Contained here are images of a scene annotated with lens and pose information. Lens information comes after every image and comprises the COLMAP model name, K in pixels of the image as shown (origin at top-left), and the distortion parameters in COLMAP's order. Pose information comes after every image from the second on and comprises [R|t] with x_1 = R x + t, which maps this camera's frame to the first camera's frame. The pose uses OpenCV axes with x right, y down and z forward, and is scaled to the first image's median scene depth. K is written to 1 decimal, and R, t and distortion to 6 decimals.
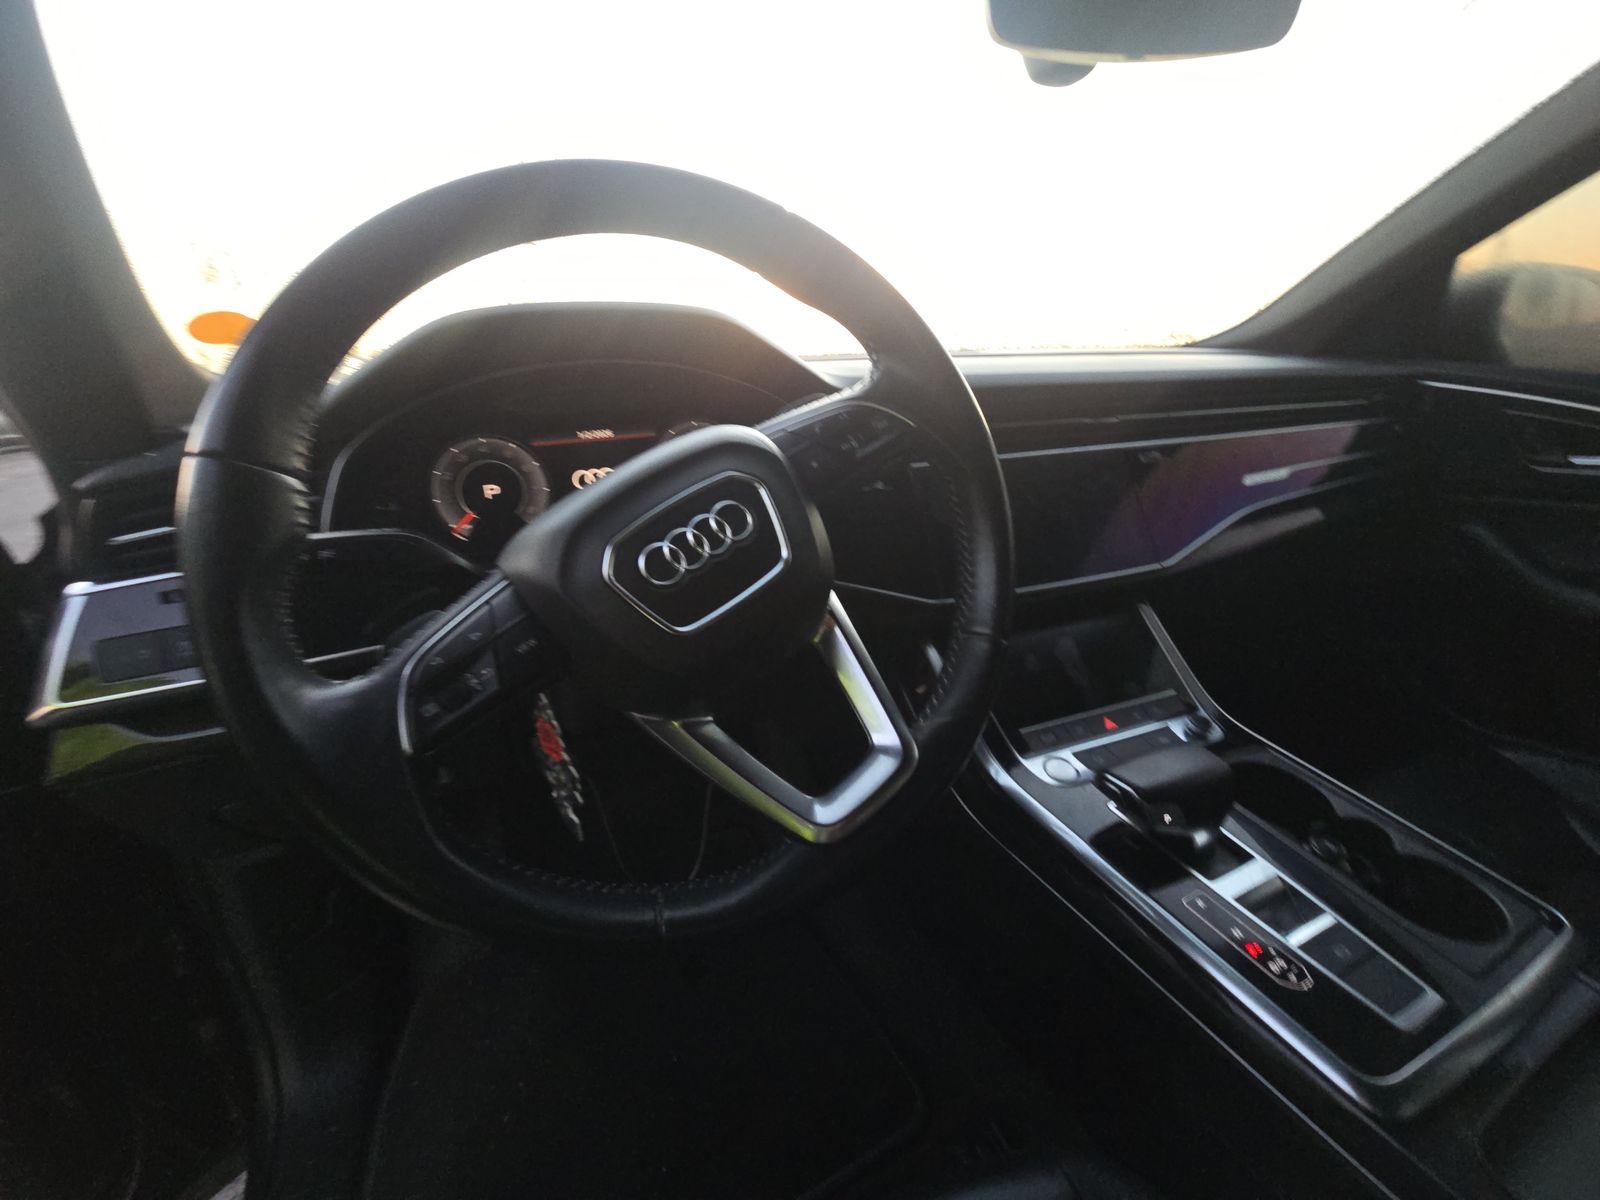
lens RADIAL K [[638.0, 0, 804.5], [0, 638.0, 601.8], [0, 0, 1]] dist [-0.006851, -0.000069]
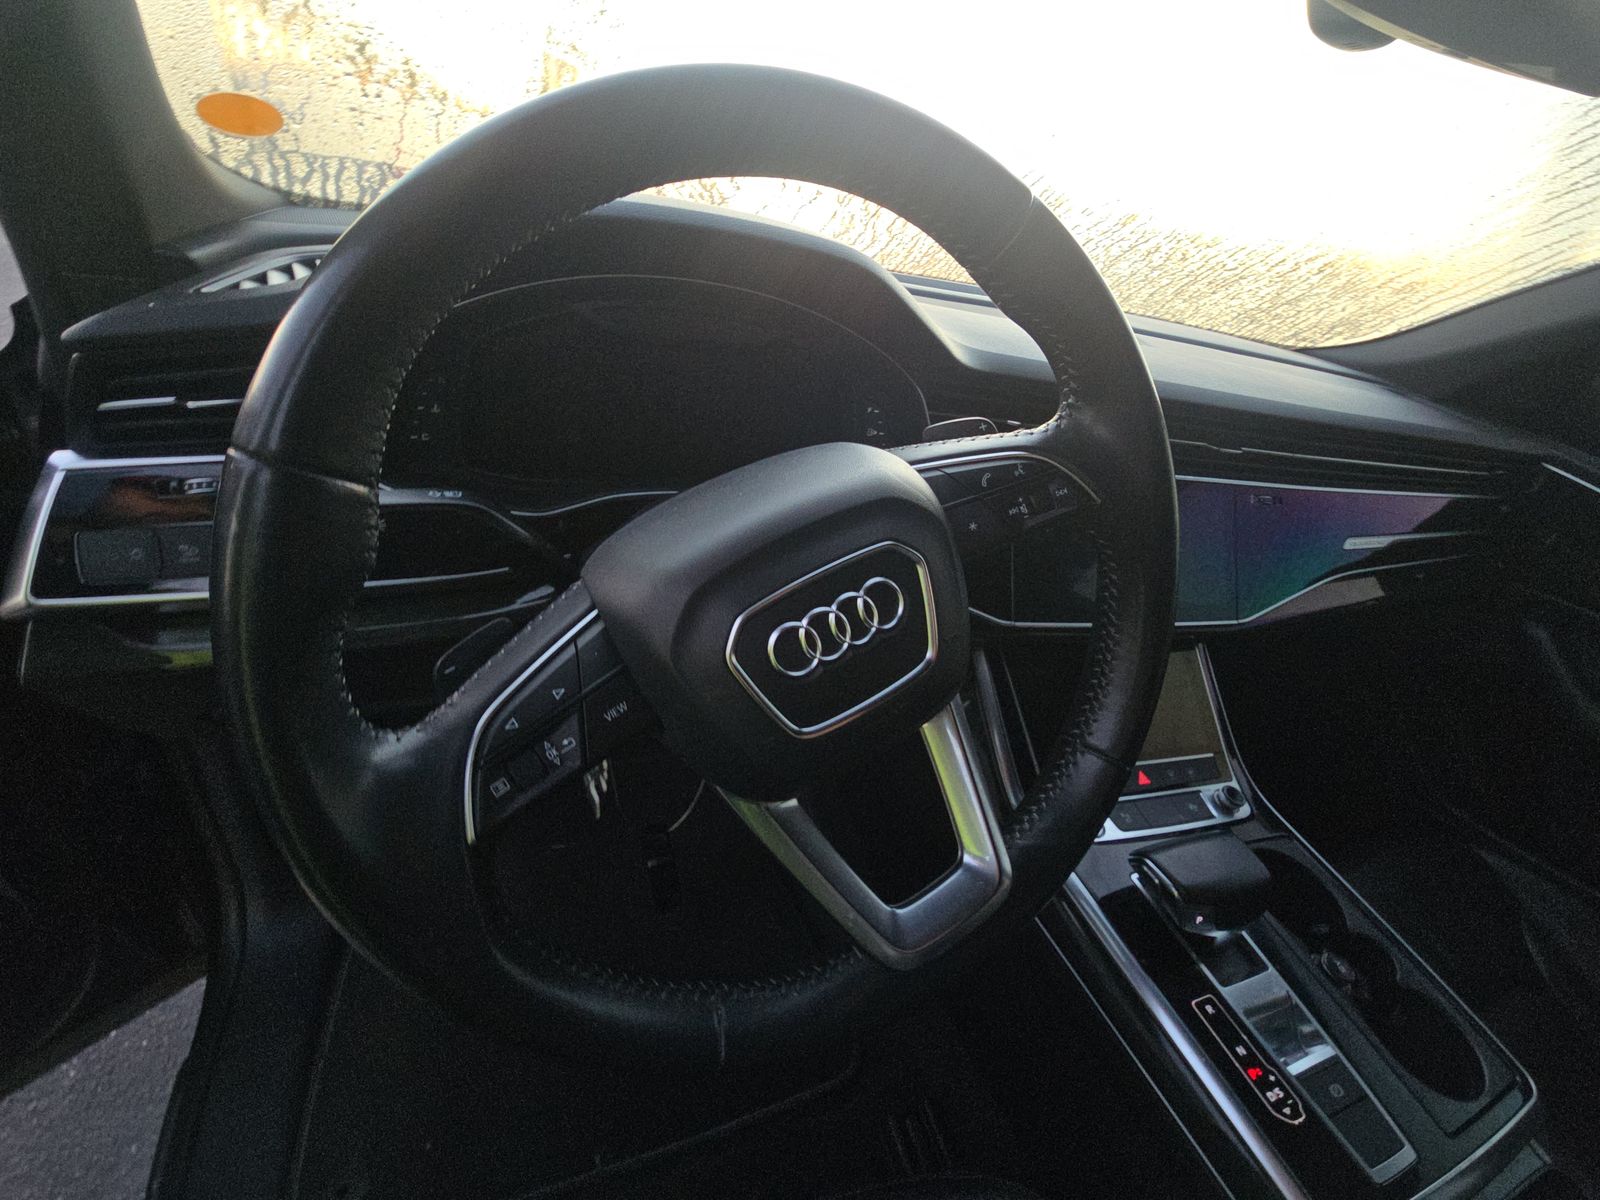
lens RADIAL K [[636.7, 0, 800.0], [0, 636.7, 600.0], [0, 0, 1]] dist [0.009044, -0.011328]
pose [[0.977218, 0.208333, 0.040520, -0.202945], [-0.212212, 0.962091, 0.171309, -0.202593], [-0.003294, -0.176005, 0.984384, 0.156214]]
